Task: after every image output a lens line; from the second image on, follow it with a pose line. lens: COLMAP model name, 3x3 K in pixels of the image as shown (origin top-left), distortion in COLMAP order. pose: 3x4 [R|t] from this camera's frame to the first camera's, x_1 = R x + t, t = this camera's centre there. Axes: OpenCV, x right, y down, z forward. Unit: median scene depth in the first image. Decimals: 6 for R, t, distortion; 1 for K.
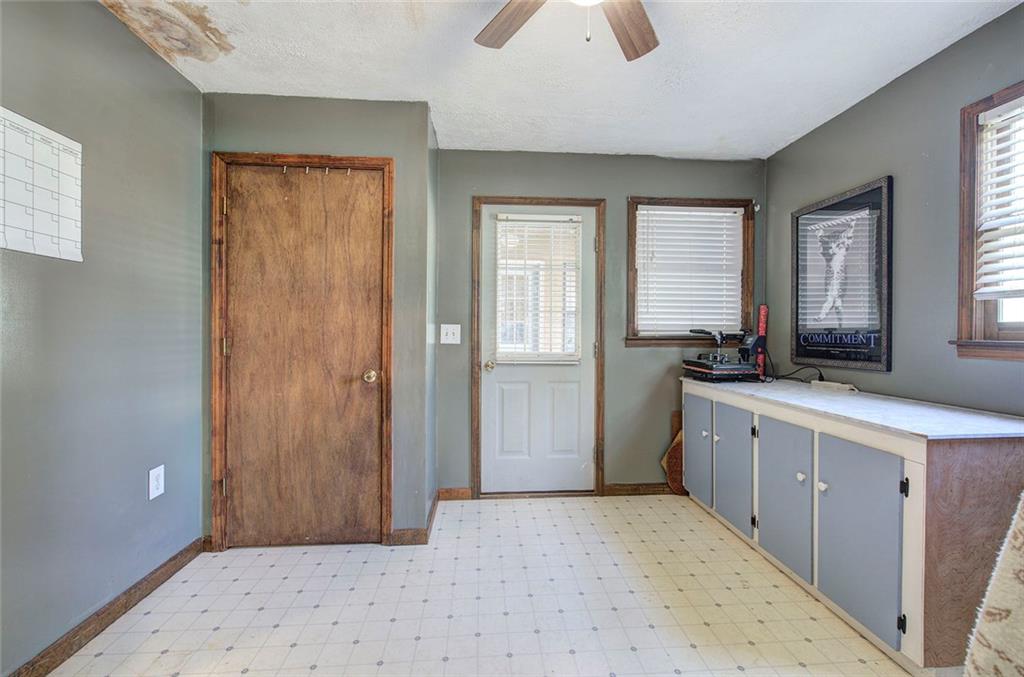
lens RADIAL K [[436.7, 0, 513.4], [0, 436.7, 335.7], [0, 0, 1]] dist [-0.003127, 0.001067]
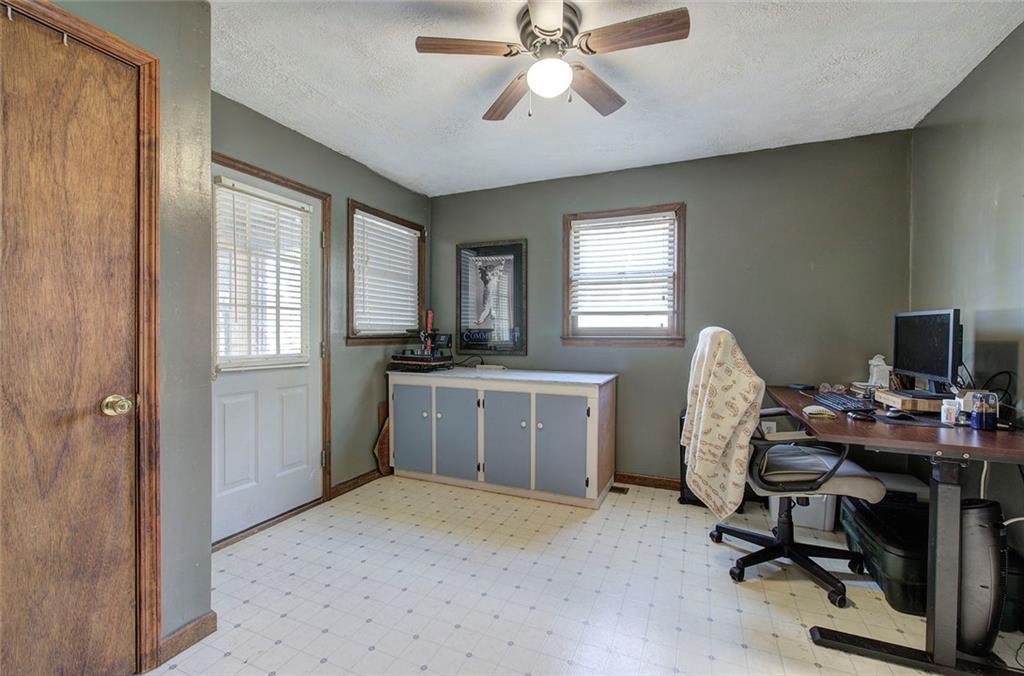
lens RADIAL K [[436.7, 0, 513.4], [0, 436.7, 335.2], [0, 0, 1]] dist [-0.003127, 0.001067]
pose [[0.461844, -0.006572, 0.886937, -0.480502], [0.003016, 0.999978, 0.005839, -0.003819], [-0.886956, -0.000021, 0.461854, 0.194665]]
